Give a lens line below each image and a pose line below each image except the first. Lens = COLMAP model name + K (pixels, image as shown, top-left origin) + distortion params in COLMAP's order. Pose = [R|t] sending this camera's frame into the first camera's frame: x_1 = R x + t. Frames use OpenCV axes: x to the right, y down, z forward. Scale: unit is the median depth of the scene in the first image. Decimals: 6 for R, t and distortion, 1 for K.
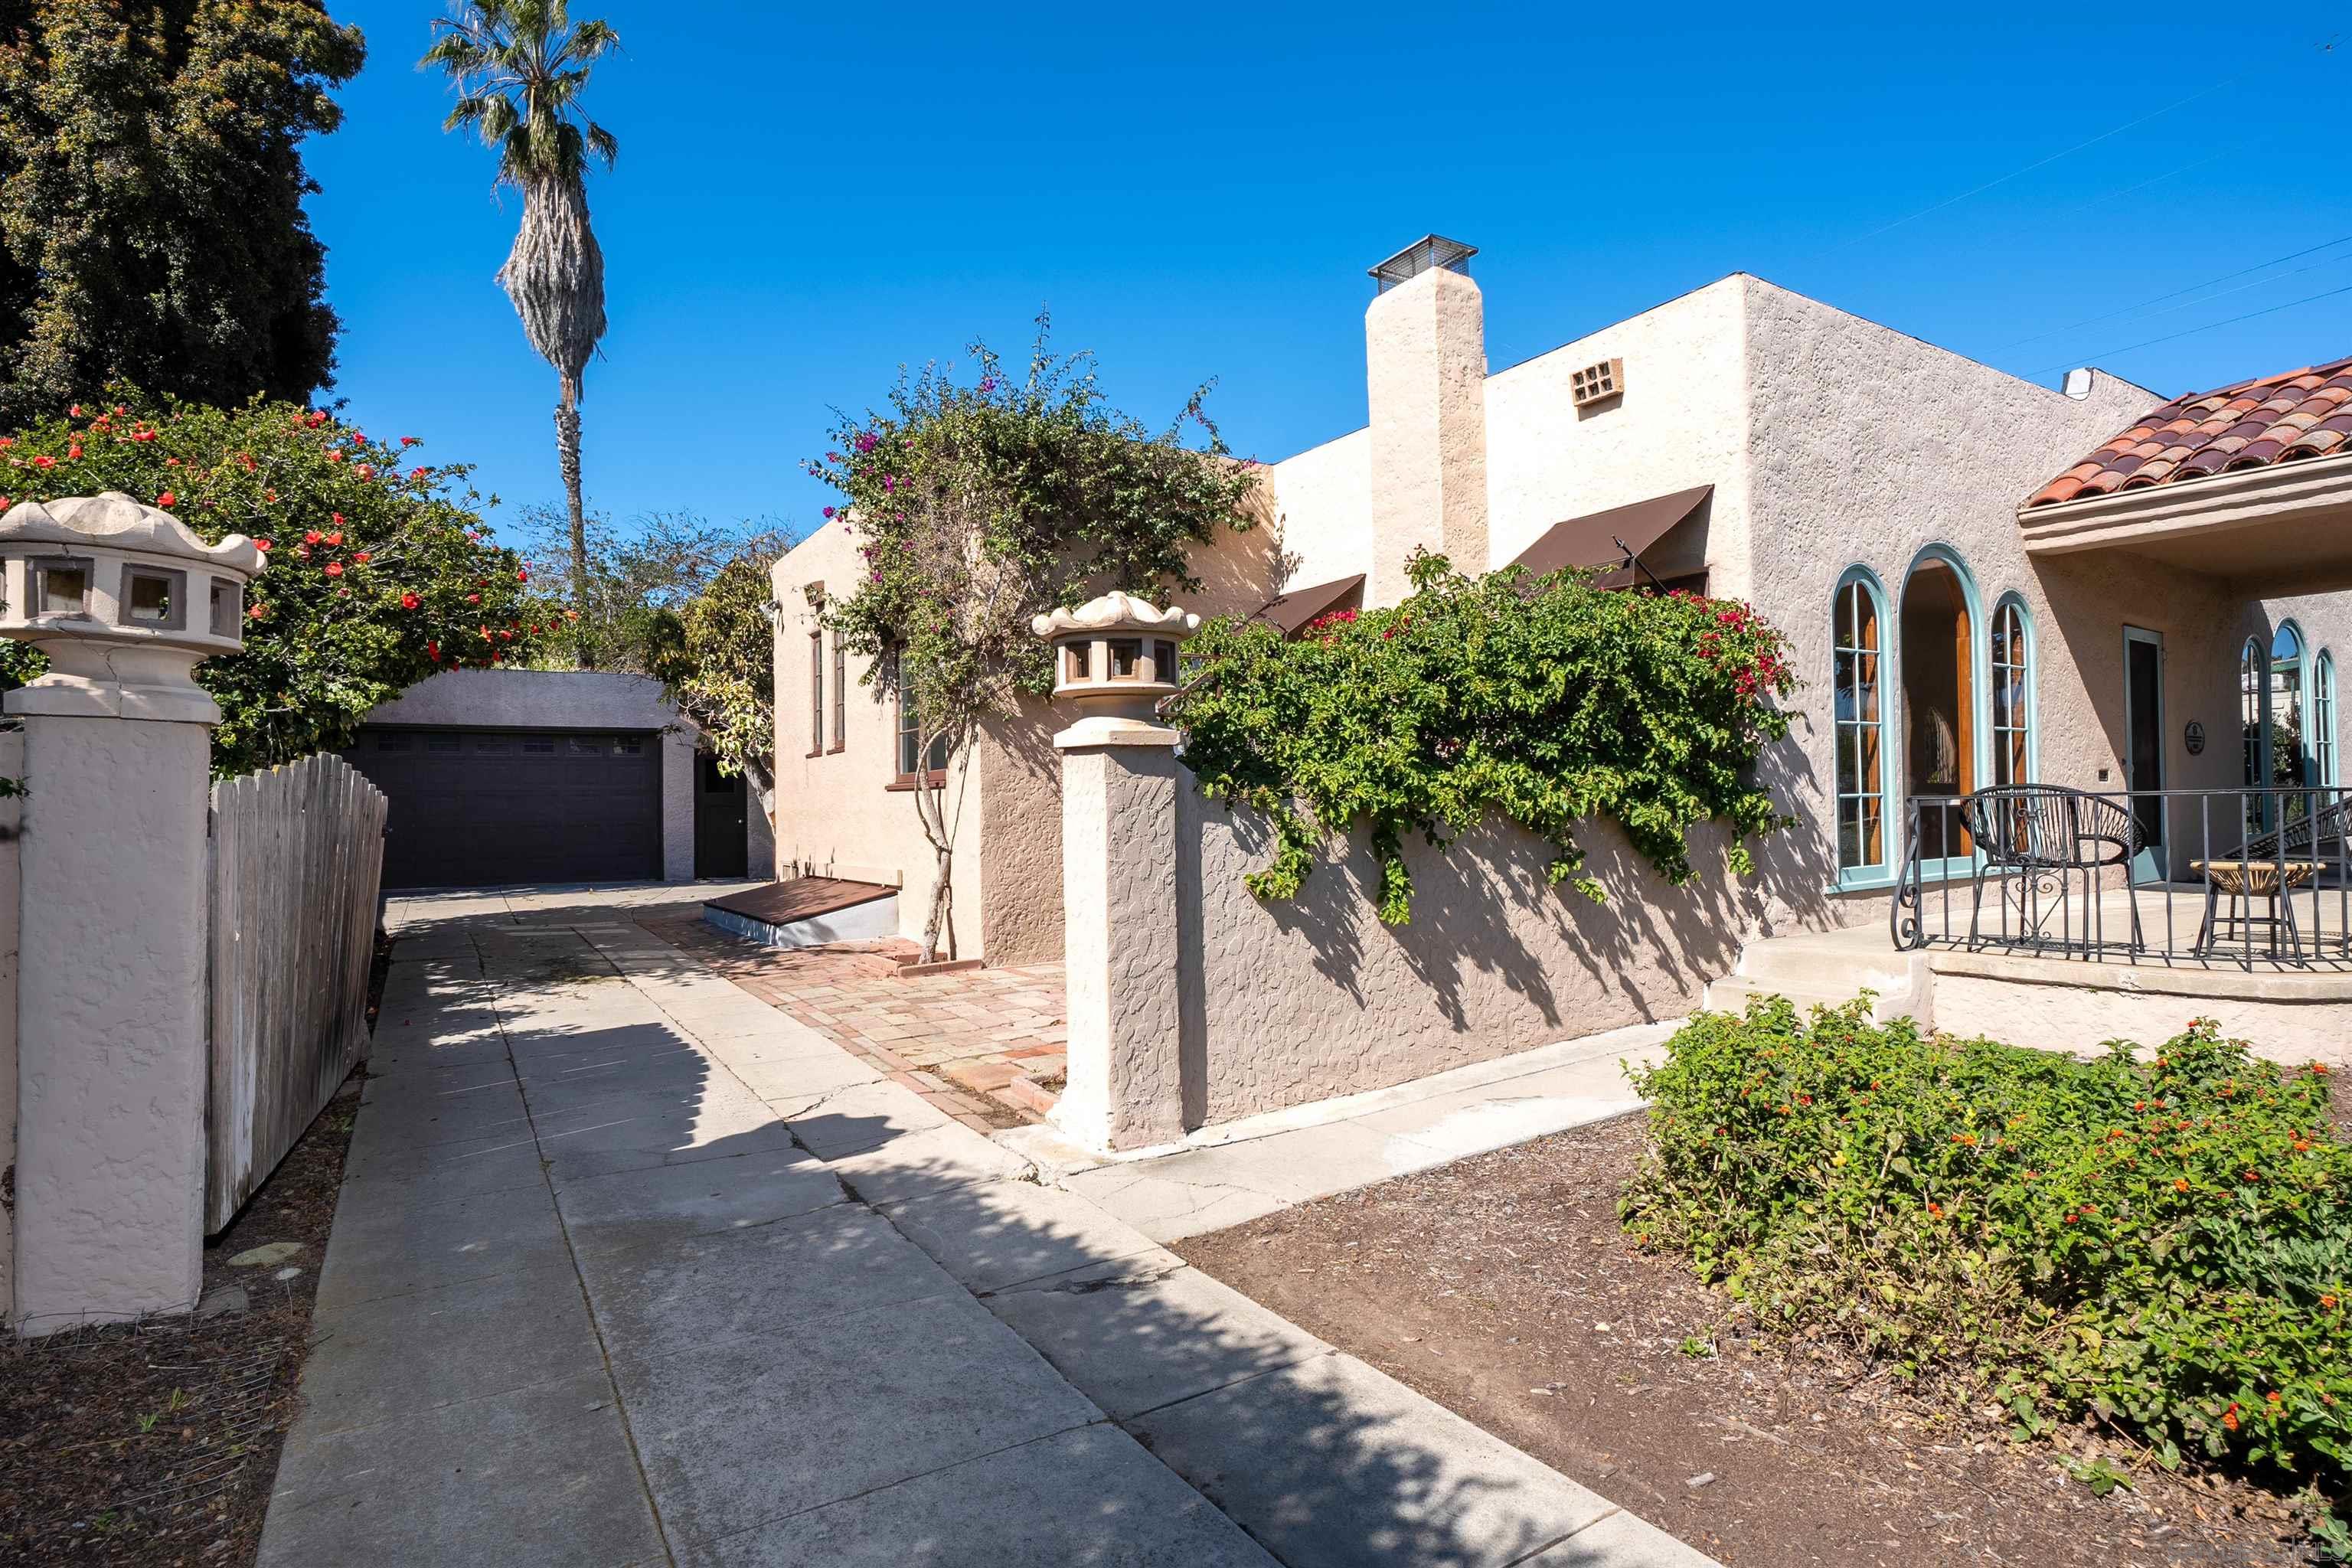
lens RADIAL K [[1153.2, 0, 1176.0], [0, 1153.2, 784.0], [0, 0, 1]] dist [-0.033642, 0.028831]
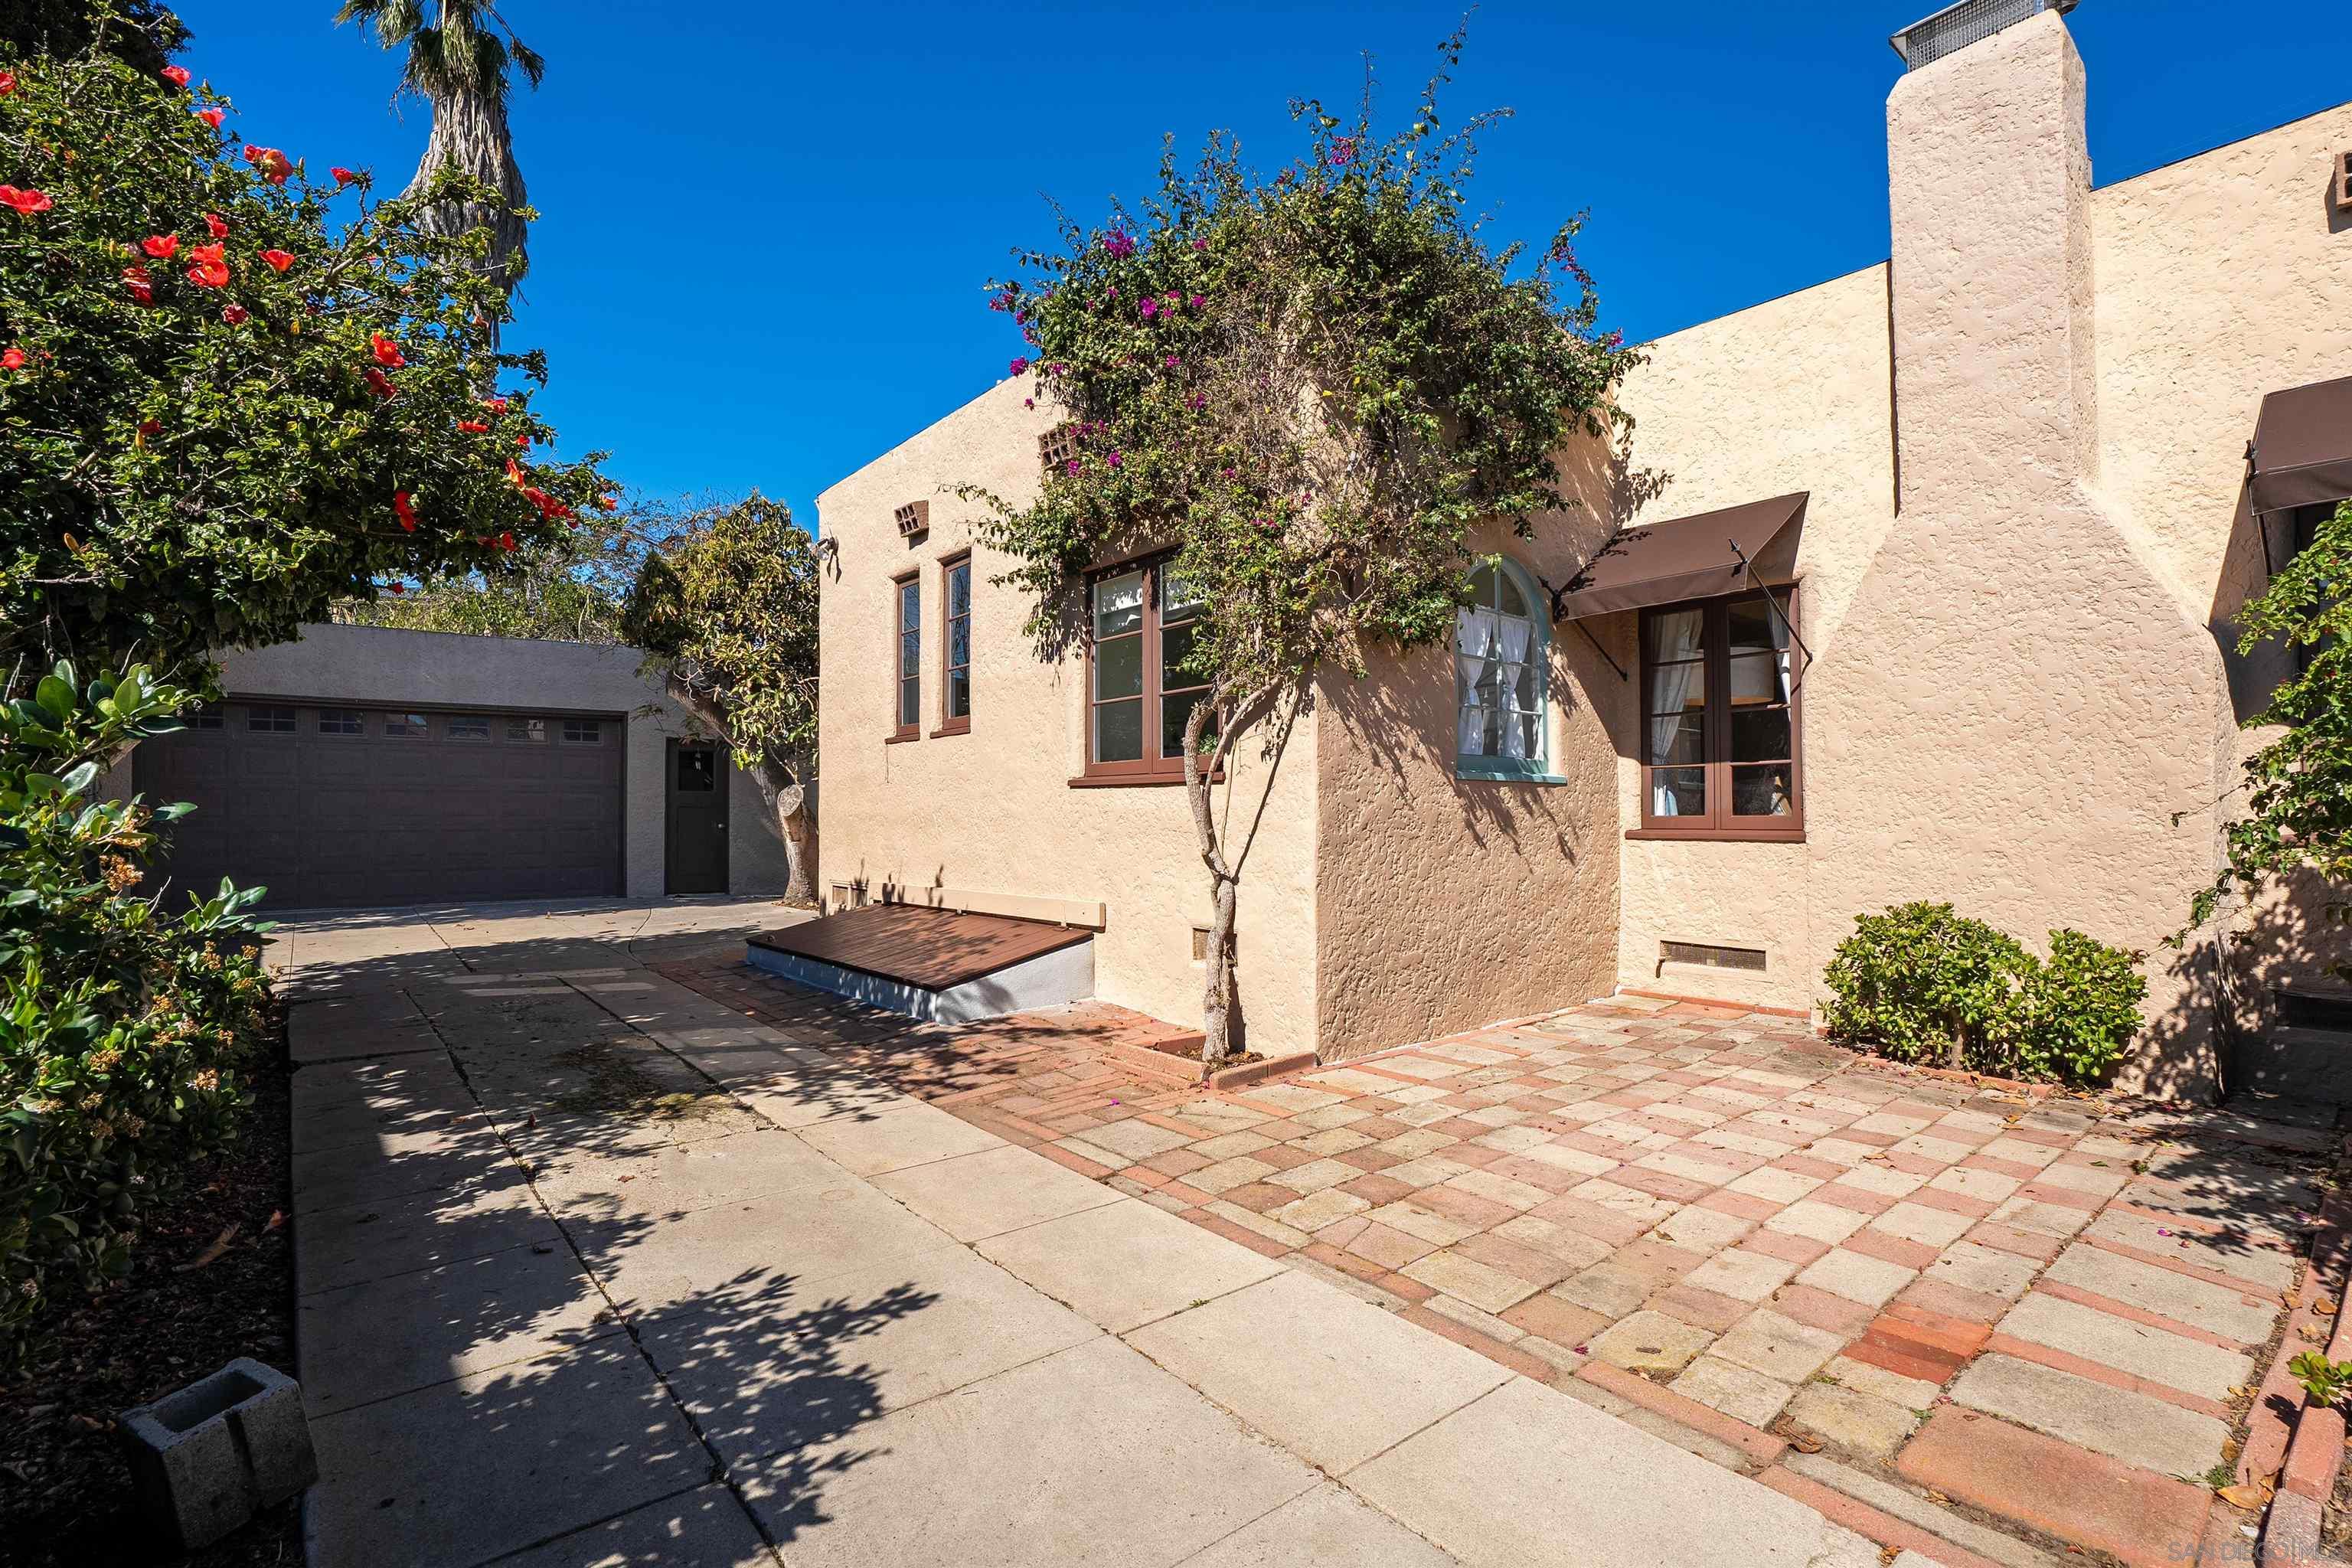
lens RADIAL K [[1067.0, 0, 1176.9], [0, 1067.0, 788.7], [0, 0, 1]] dist [-0.031137, 0.016518]
pose [[0.992141, 0.014115, 0.124324, -0.304070], [-0.013572, 0.999894, -0.005216, 0.010562], [-0.124384, 0.003487, 0.992228, 0.404311]]
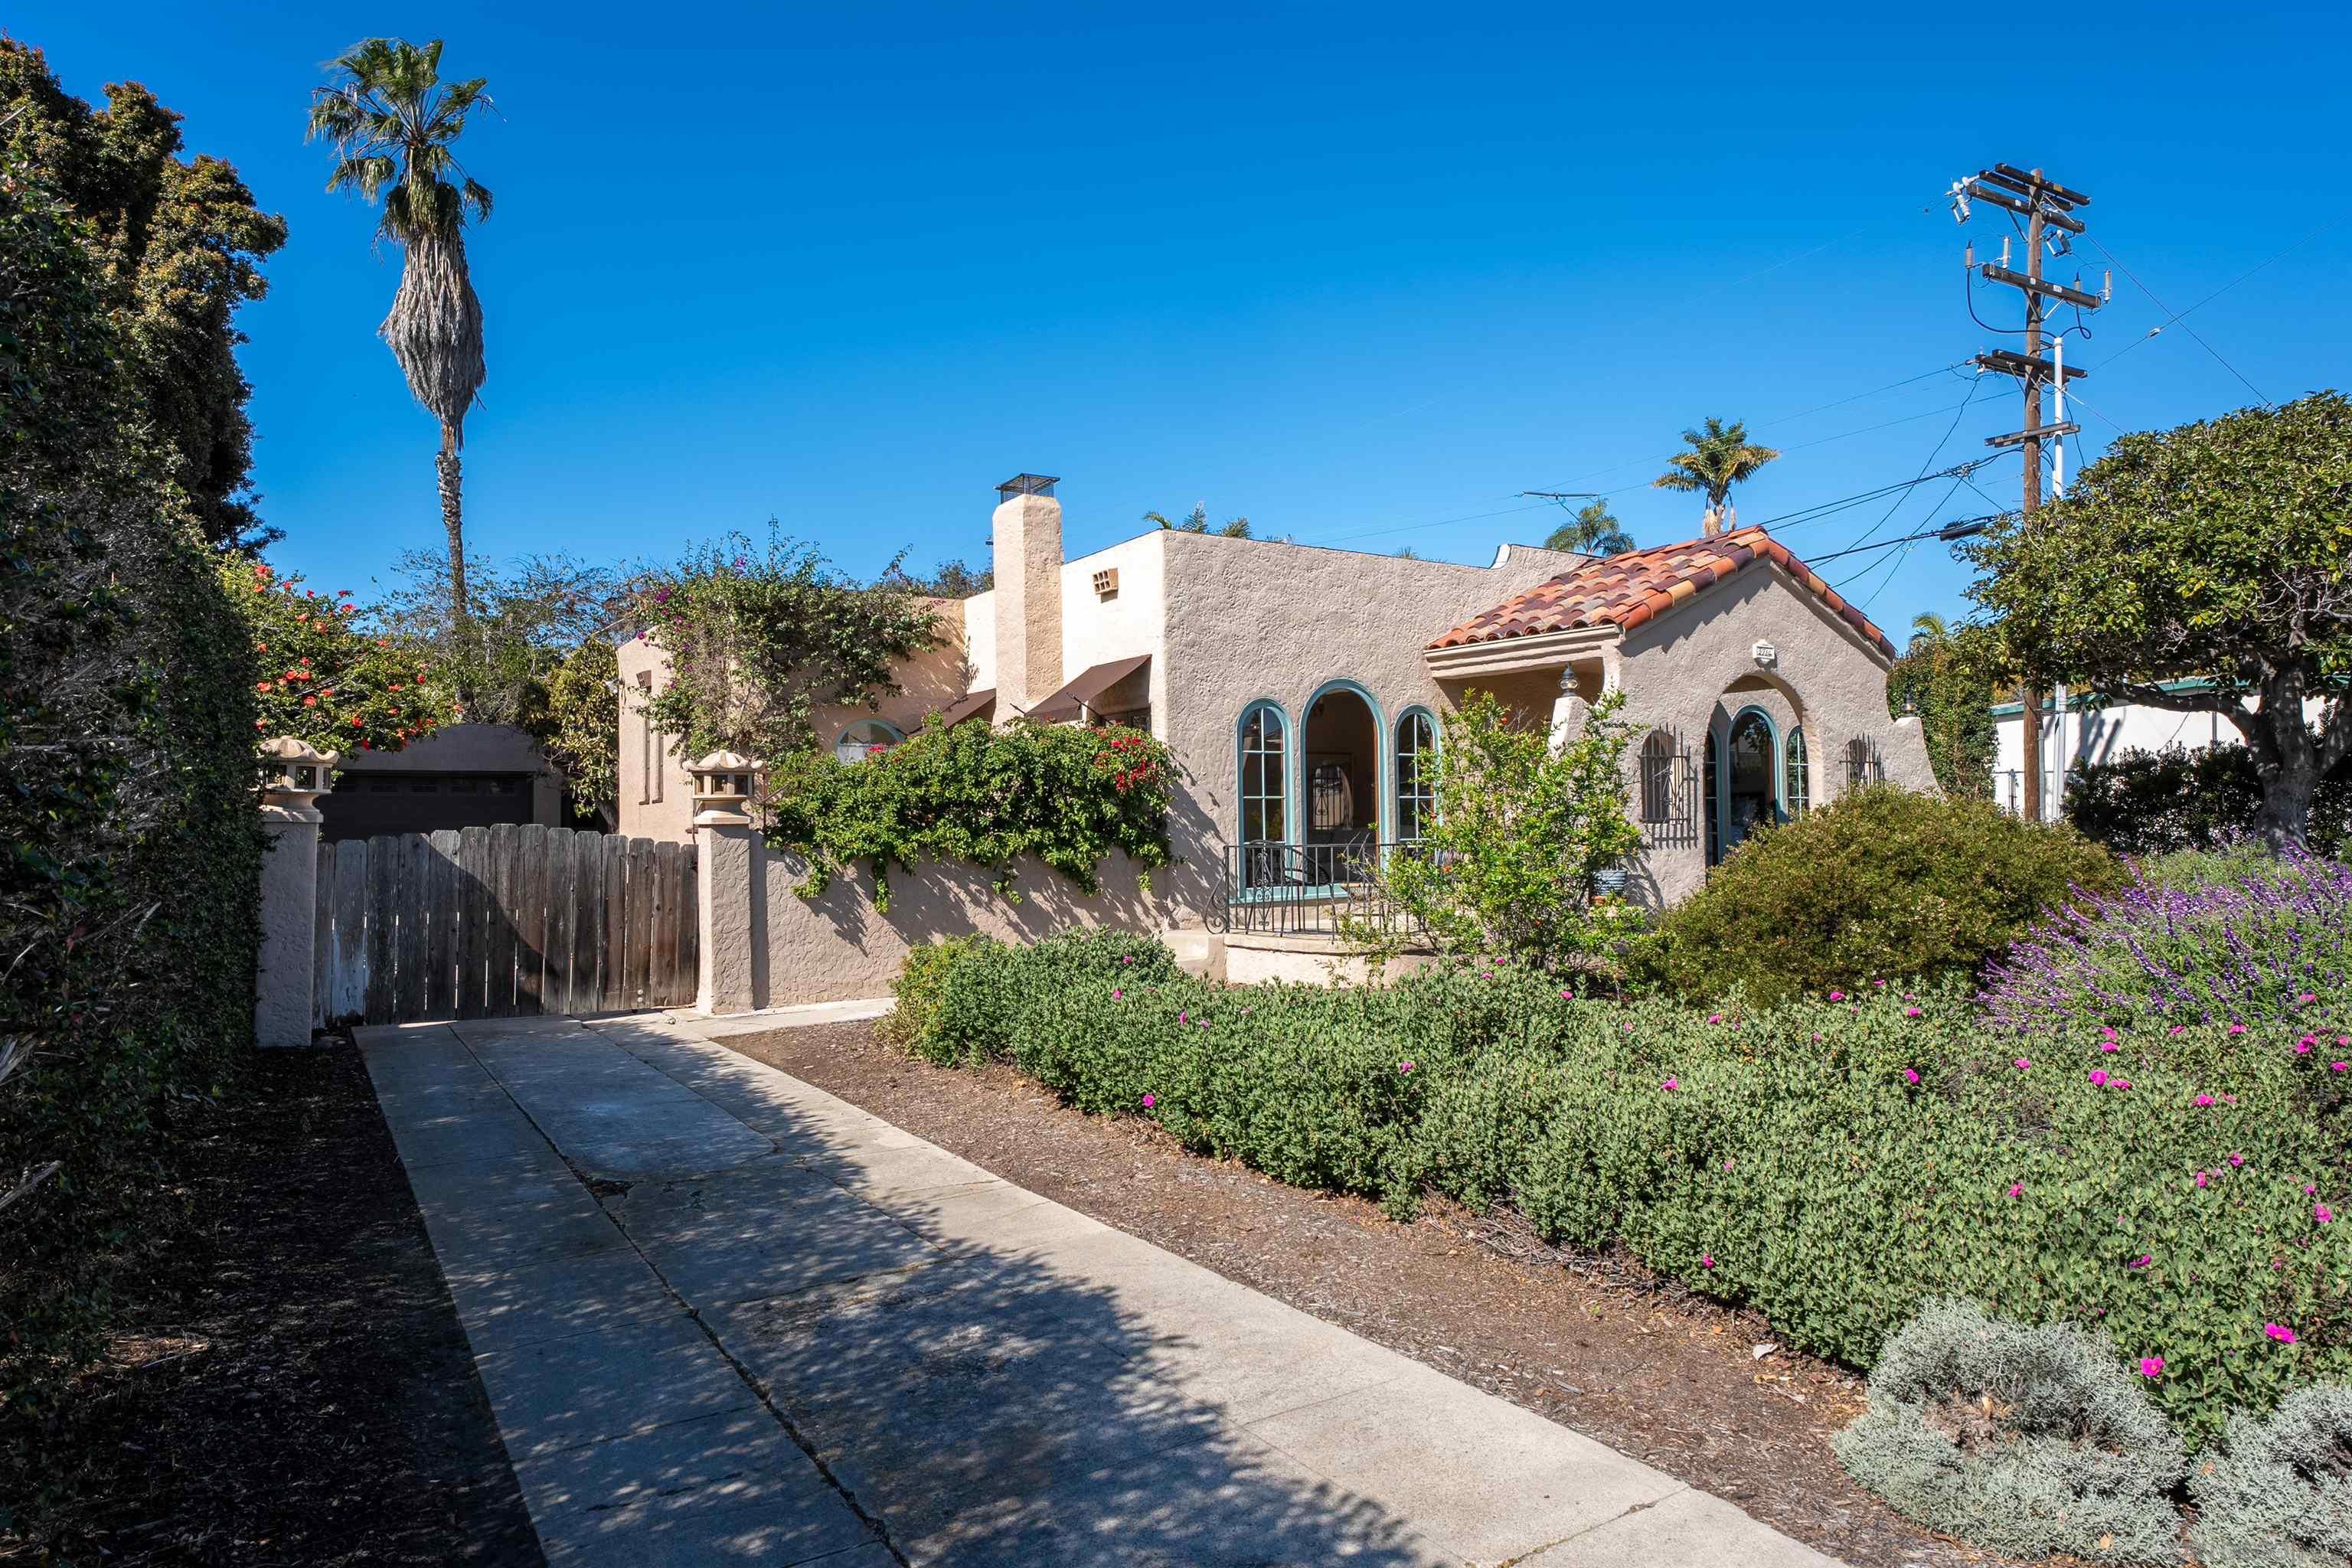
lens RADIAL K [[1321.2, 0, 1123.0], [0, 1321.2, 795.6], [0, 0, 1]] dist [0.002119, 0.047365]
pose [[0.999882, 0.003970, -0.014870, 0.335517], [-0.004093, 0.999958, -0.008212, -0.031916], [0.014837, 0.008271, 0.999856, -0.655587]]
